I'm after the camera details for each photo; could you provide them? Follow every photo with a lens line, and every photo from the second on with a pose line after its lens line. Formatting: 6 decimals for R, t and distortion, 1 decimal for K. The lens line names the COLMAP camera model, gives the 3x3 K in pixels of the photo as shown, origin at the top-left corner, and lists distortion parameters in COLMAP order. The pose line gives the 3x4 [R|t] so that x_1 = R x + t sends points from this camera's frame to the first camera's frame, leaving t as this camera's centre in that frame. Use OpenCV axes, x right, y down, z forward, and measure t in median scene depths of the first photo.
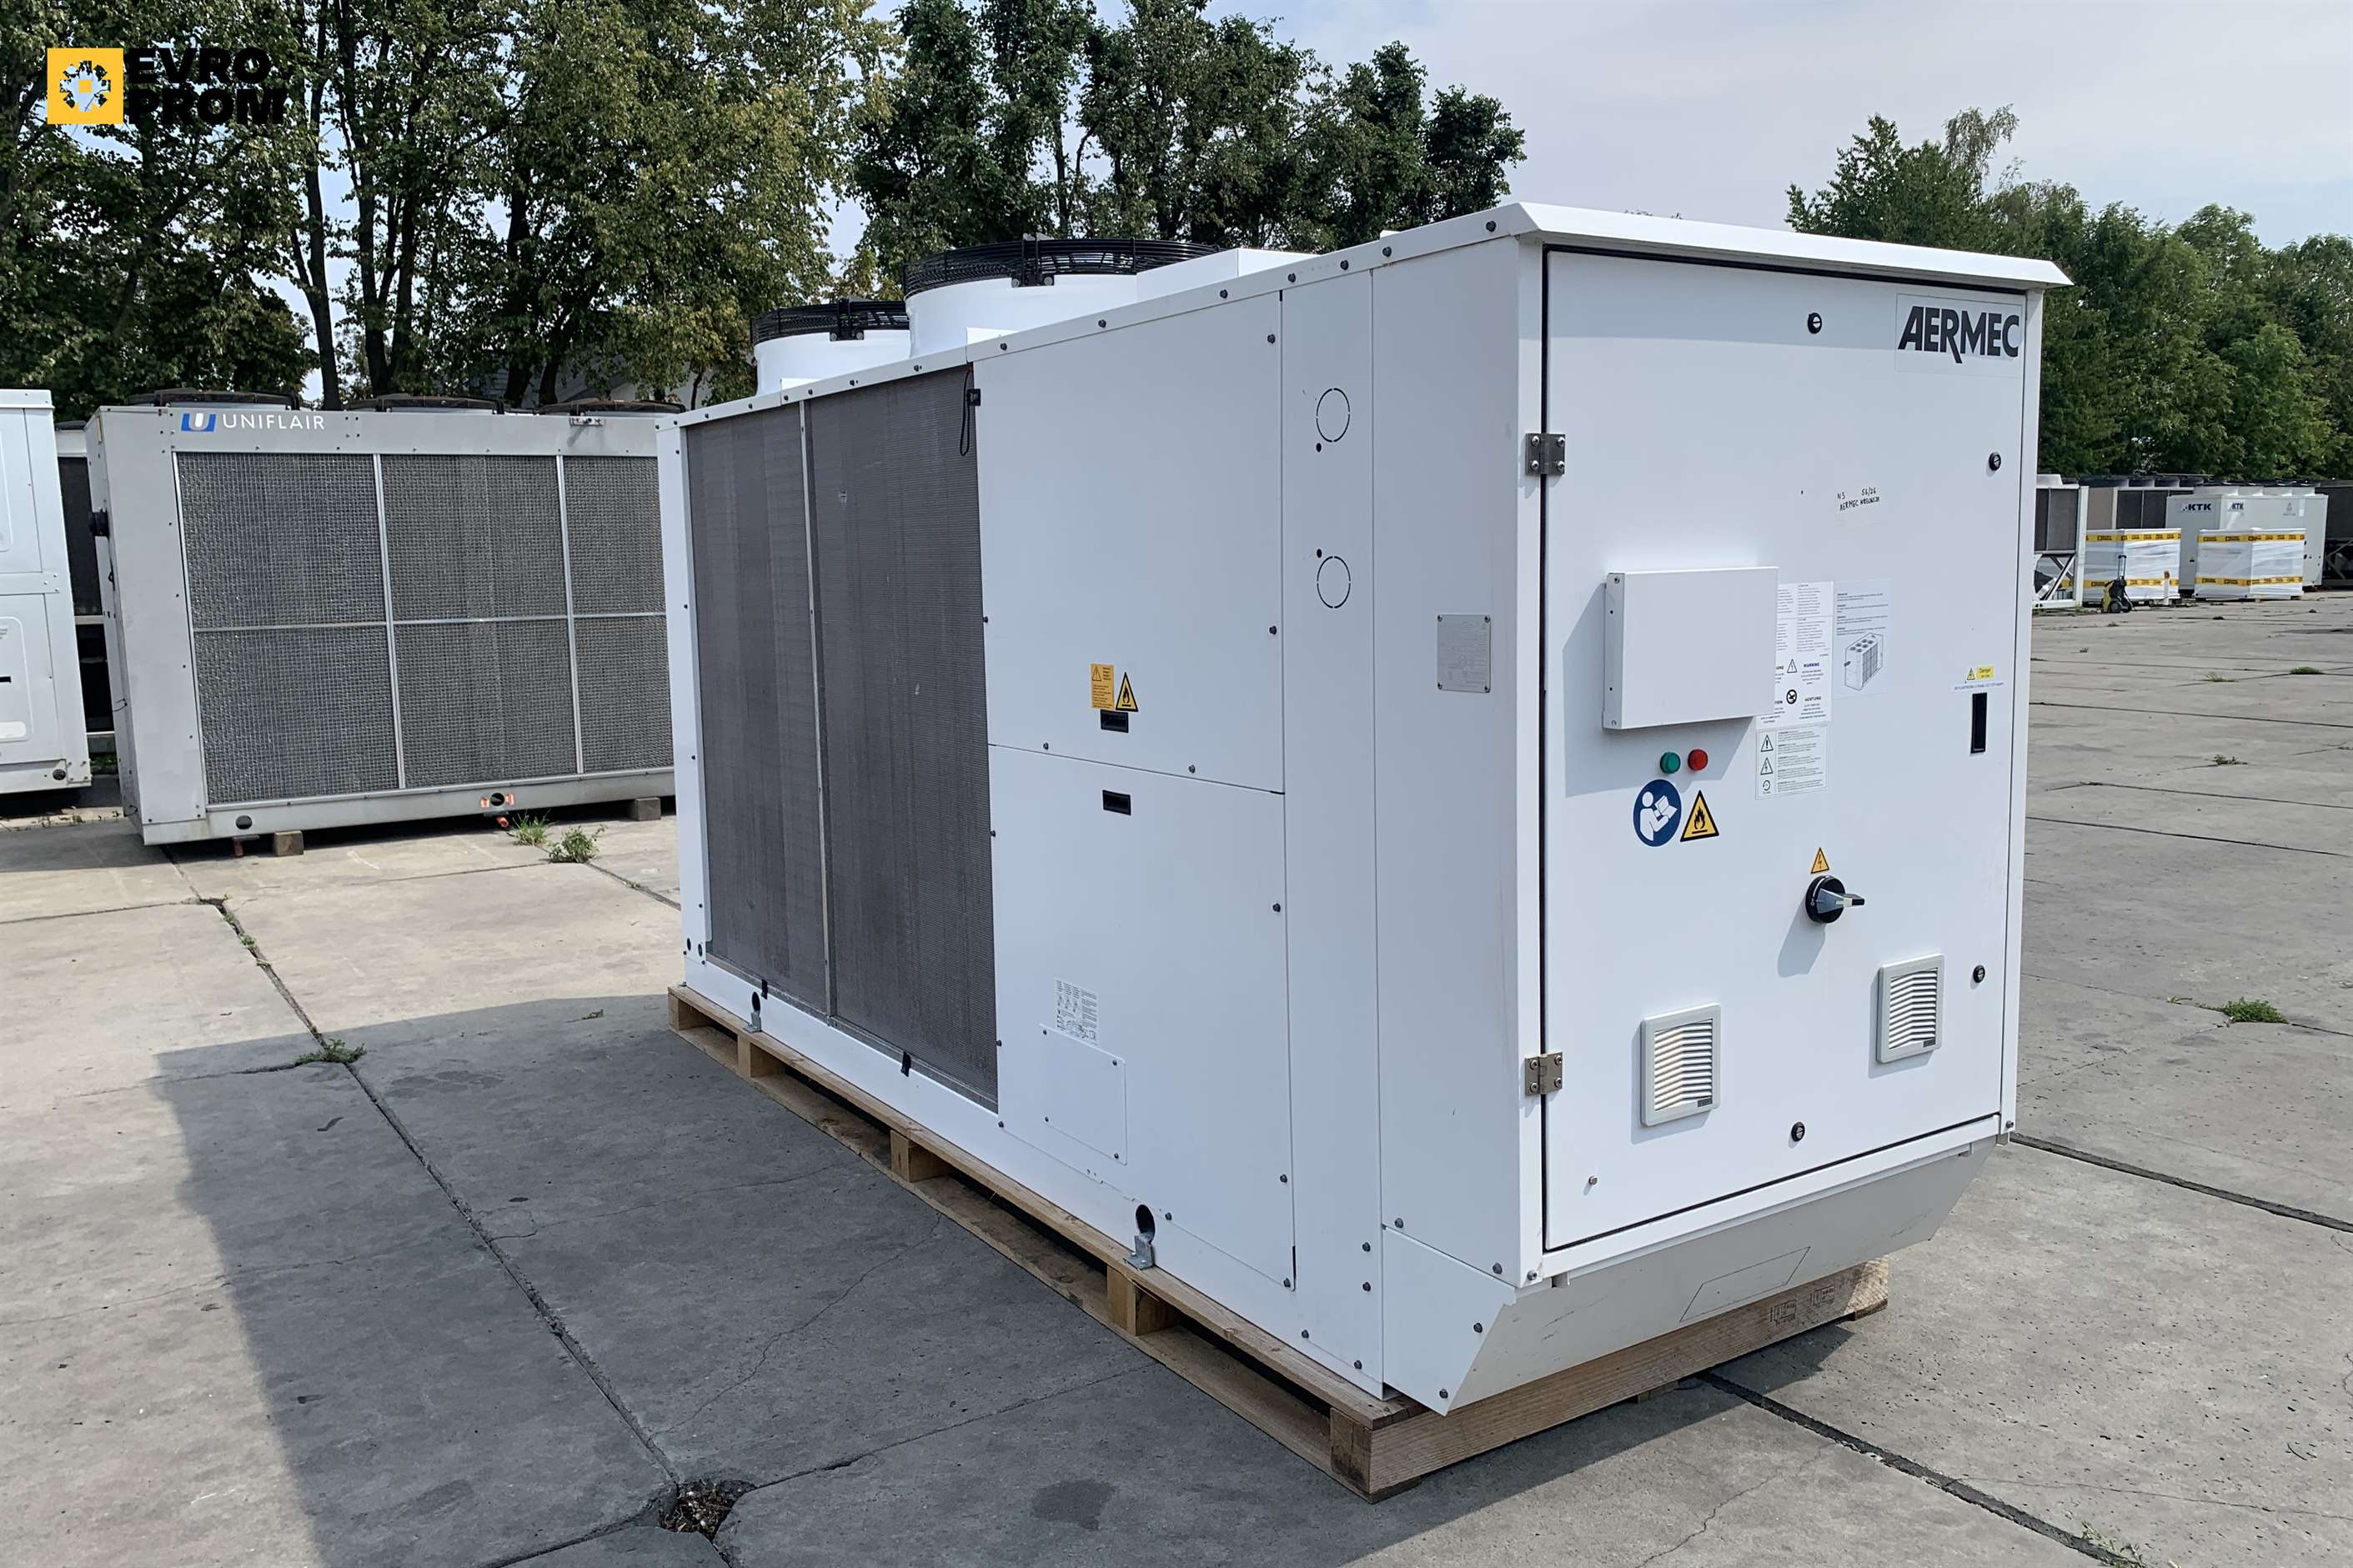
lens RADIAL K [[1792.0, 0, 1165.7], [0, 1792.0, 781.1], [0, 0, 1]] dist [0.013809, -0.007074]
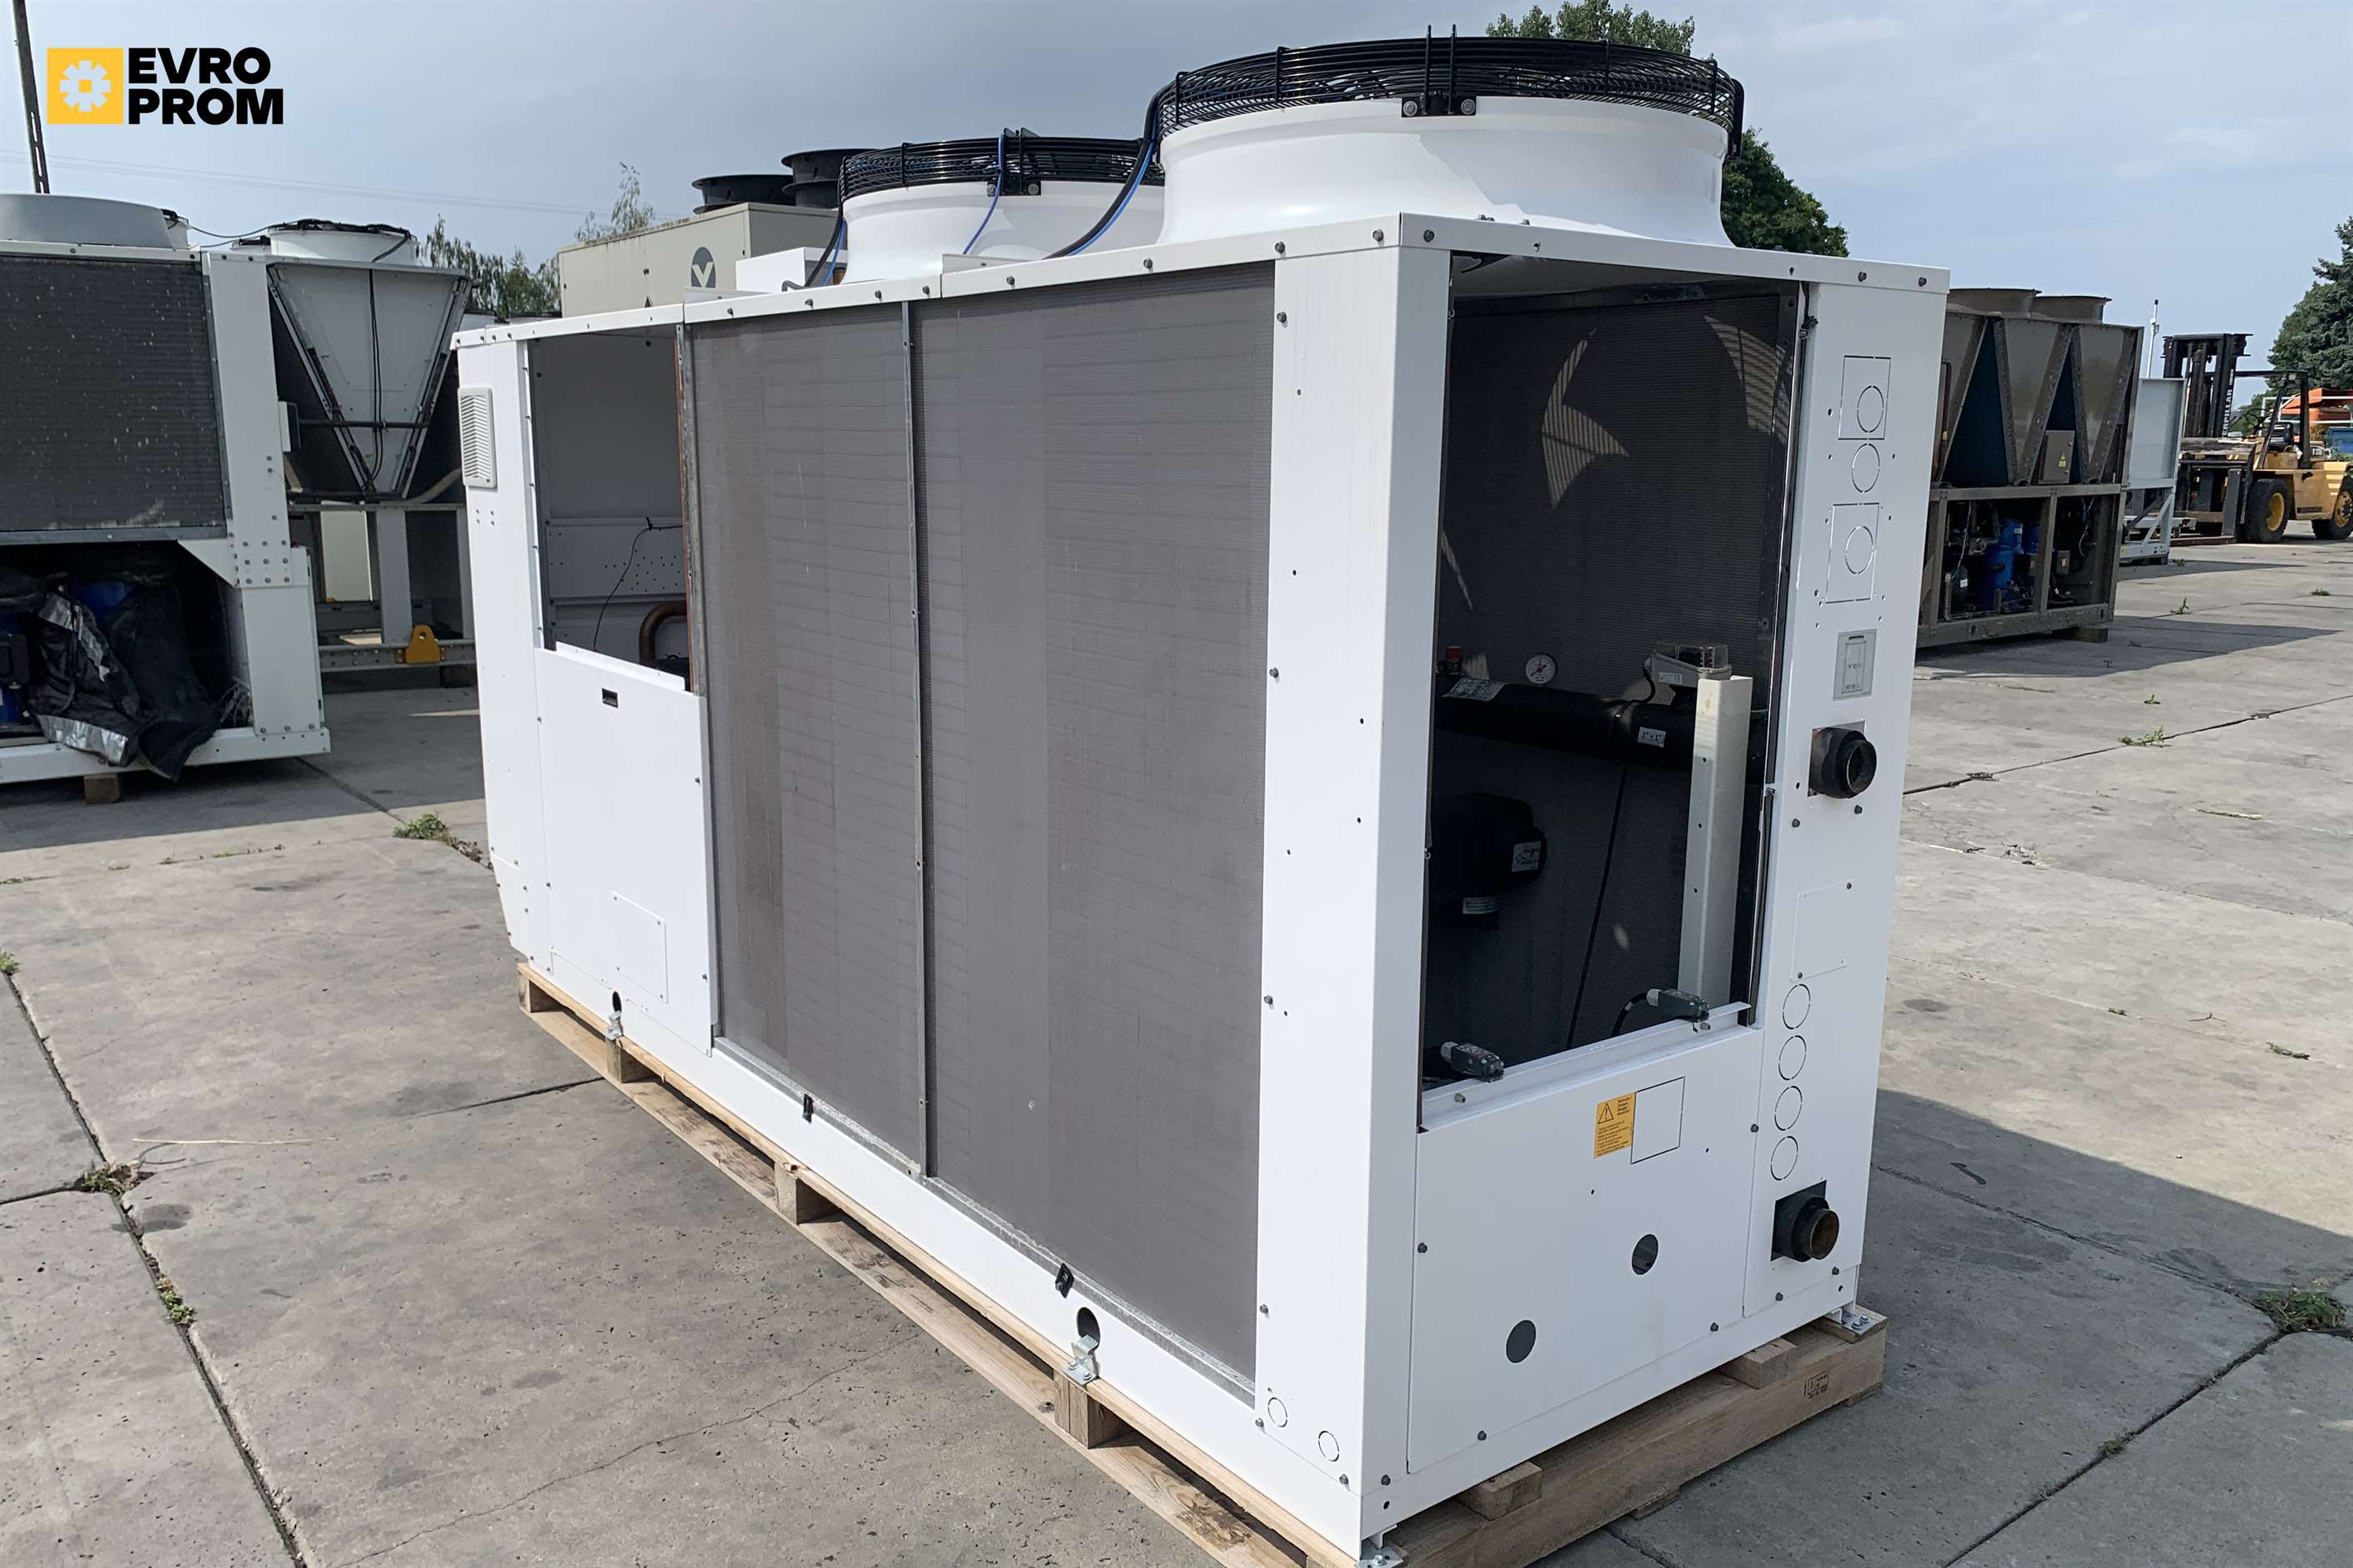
lens RADIAL K [[1800.1, 0, 1143.0], [0, 1800.1, 786.9], [0, 0, 1]] dist [0.003365, 0.007939]
pose [[-0.997669, 0.027820, -0.062309, -0.032132], [0.006921, 0.949665, 0.313191, -0.339829], [0.067886, 0.312030, -0.947644, 2.304964]]
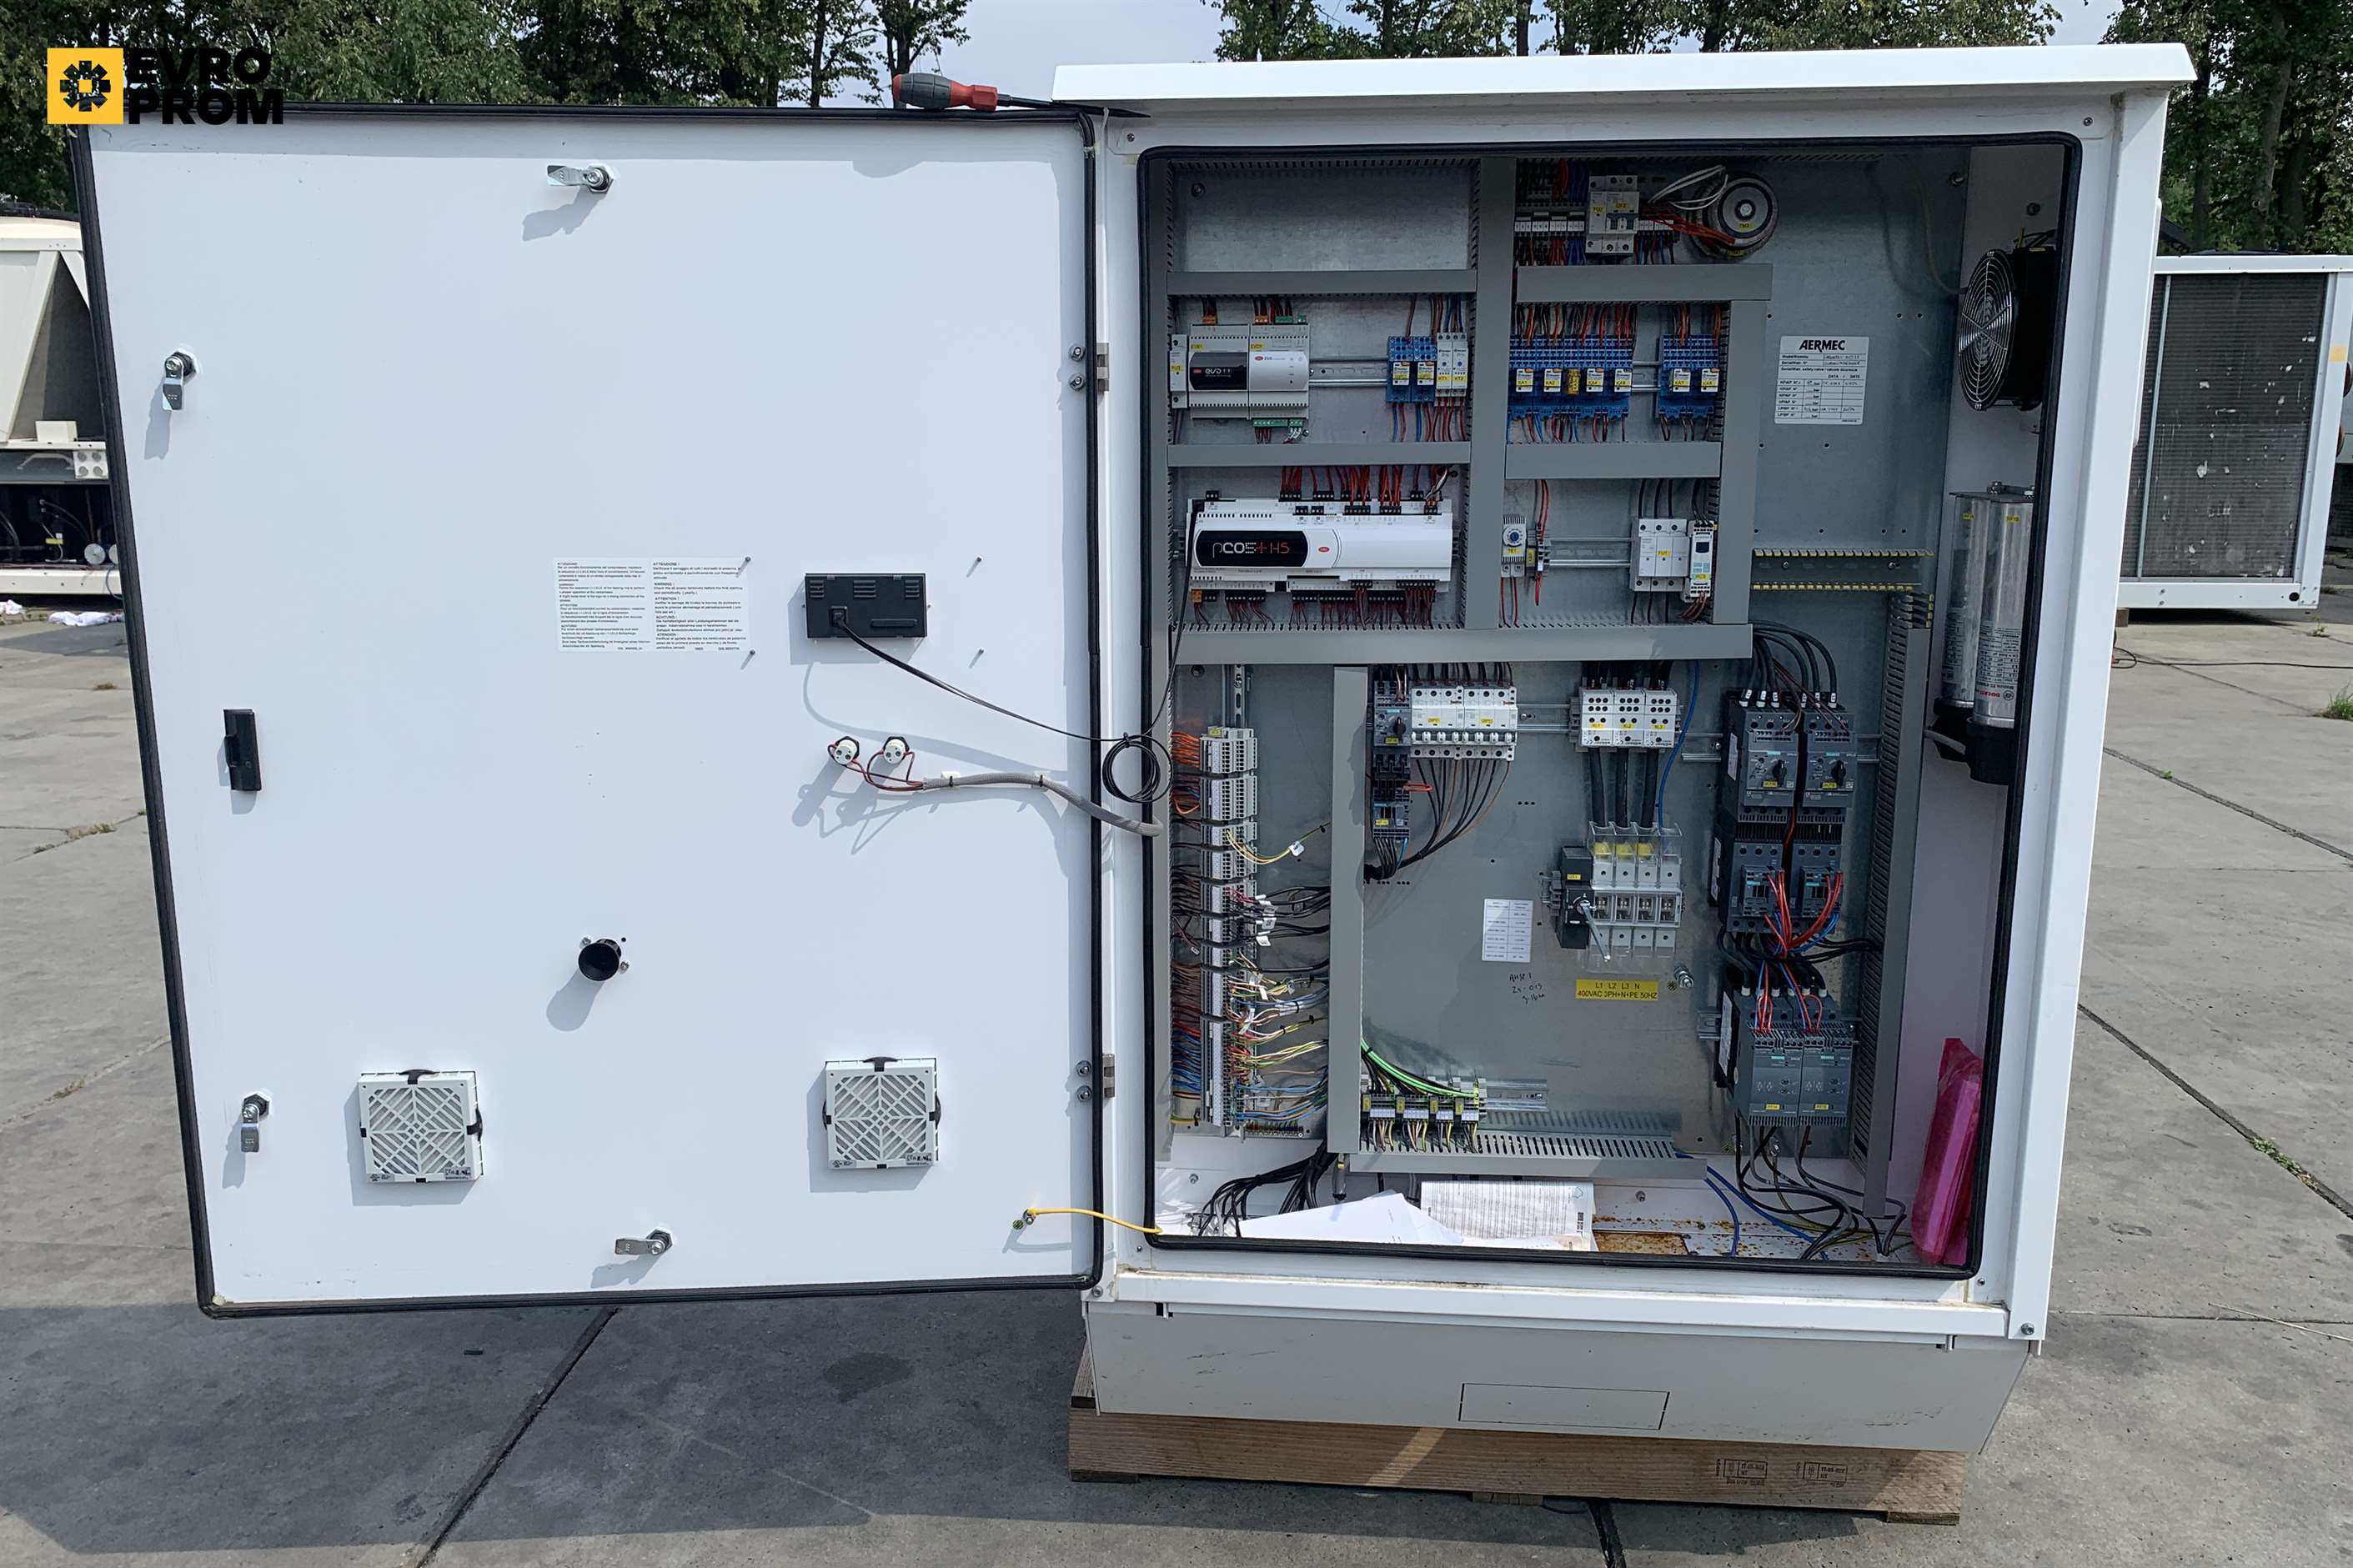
lens RADIAL K [[1810.6, 0, 1179.4], [0, 1810.6, 764.4], [0, 0, 1]] dist [0.008264, 0.001316]
pose [[0.793235, 0.137924, -0.593089, 0.519858], [-0.092350, 0.989992, 0.106709, -0.060236], [0.601871, -0.029874, 0.798034, 0.218228]]
